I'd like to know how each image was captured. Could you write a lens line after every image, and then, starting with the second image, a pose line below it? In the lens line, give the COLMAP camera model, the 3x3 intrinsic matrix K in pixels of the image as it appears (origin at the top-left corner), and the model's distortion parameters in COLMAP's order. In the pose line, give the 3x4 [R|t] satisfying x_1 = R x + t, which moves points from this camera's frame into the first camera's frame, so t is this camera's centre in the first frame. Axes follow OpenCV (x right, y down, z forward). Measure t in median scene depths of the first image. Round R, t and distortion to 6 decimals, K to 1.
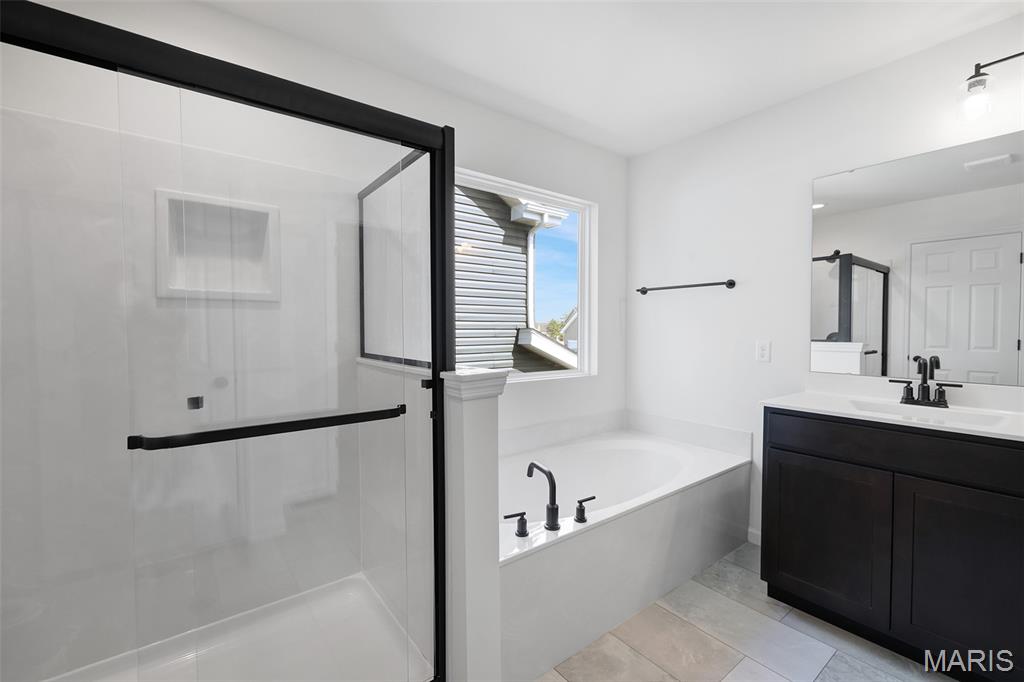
lens RADIAL K [[443.6, 0, 506.1], [0, 443.6, 340.4], [0, 0, 1]] dist [0.004910, 0.000367]
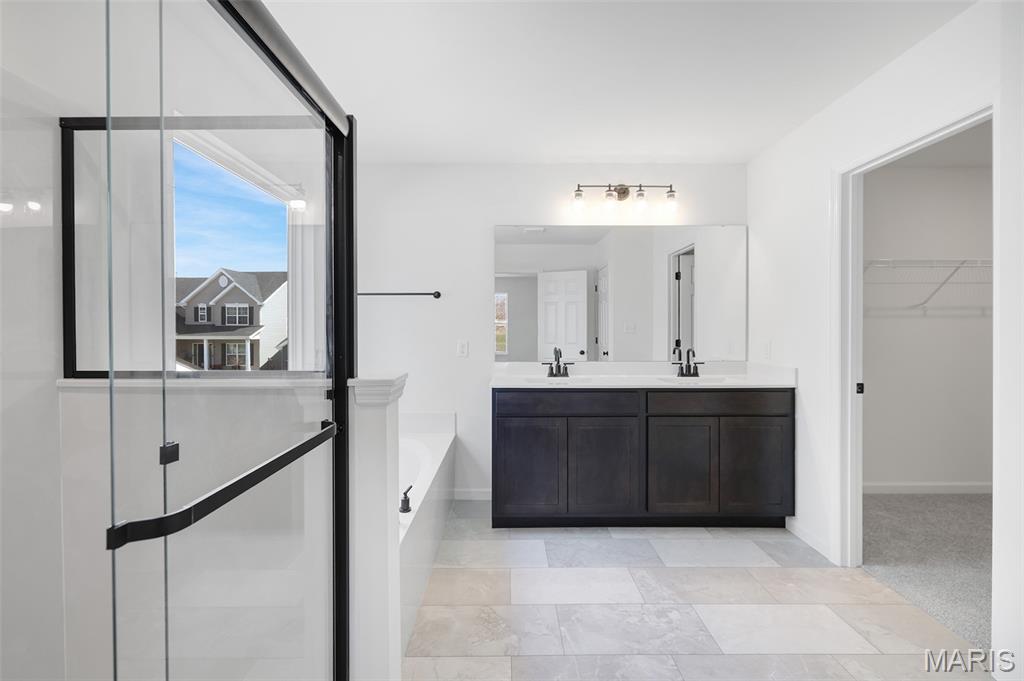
lens RADIAL K [[443.6, 0, 507.7], [0, 443.6, 333.1], [0, 0, 1]] dist [0.004910, 0.000367]
pose [[0.613224, -0.006601, 0.789882, -0.487353], [0.023754, 0.999667, -0.010087, -0.005611], [-0.789552, 0.024949, 0.613176, 0.128478]]
